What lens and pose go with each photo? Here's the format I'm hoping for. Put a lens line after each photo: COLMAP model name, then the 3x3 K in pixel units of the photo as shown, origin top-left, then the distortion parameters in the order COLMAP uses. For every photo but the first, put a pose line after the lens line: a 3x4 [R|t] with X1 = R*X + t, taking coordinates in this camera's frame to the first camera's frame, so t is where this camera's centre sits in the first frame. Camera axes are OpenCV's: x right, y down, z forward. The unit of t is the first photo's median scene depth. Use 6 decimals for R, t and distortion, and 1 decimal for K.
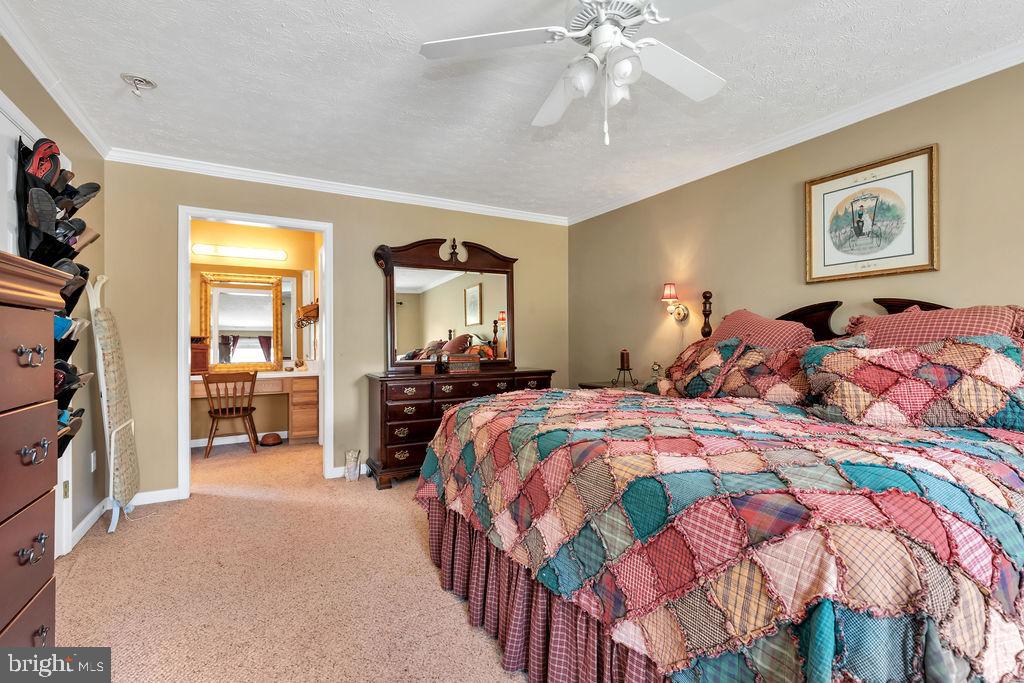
lens RADIAL K [[468.3, 0, 514.6], [0, 468.3, 333.2], [0, 0, 1]] dist [0.001666, 0.000208]
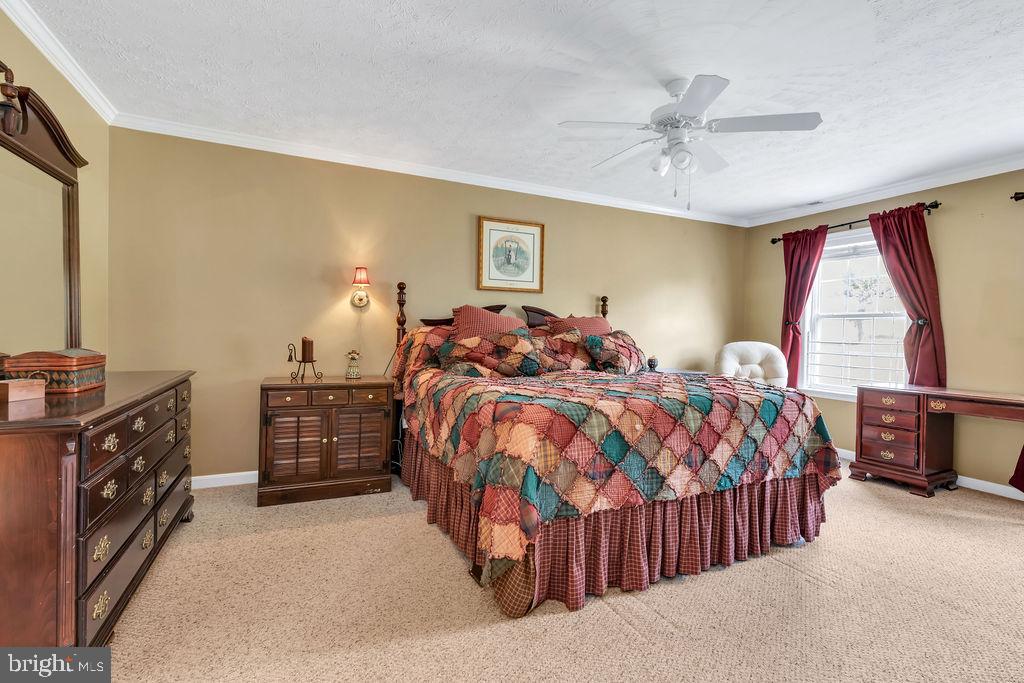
lens RADIAL K [[468.3, 0, 514.6], [0, 468.3, 333.2], [0, 0, 1]] dist [0.001666, 0.000208]
pose [[0.082339, 0.002554, 0.996601, -0.834026], [-0.035478, 0.999370, 0.000370, 0.022130], [-0.995973, -0.035388, 0.082378, 0.853815]]
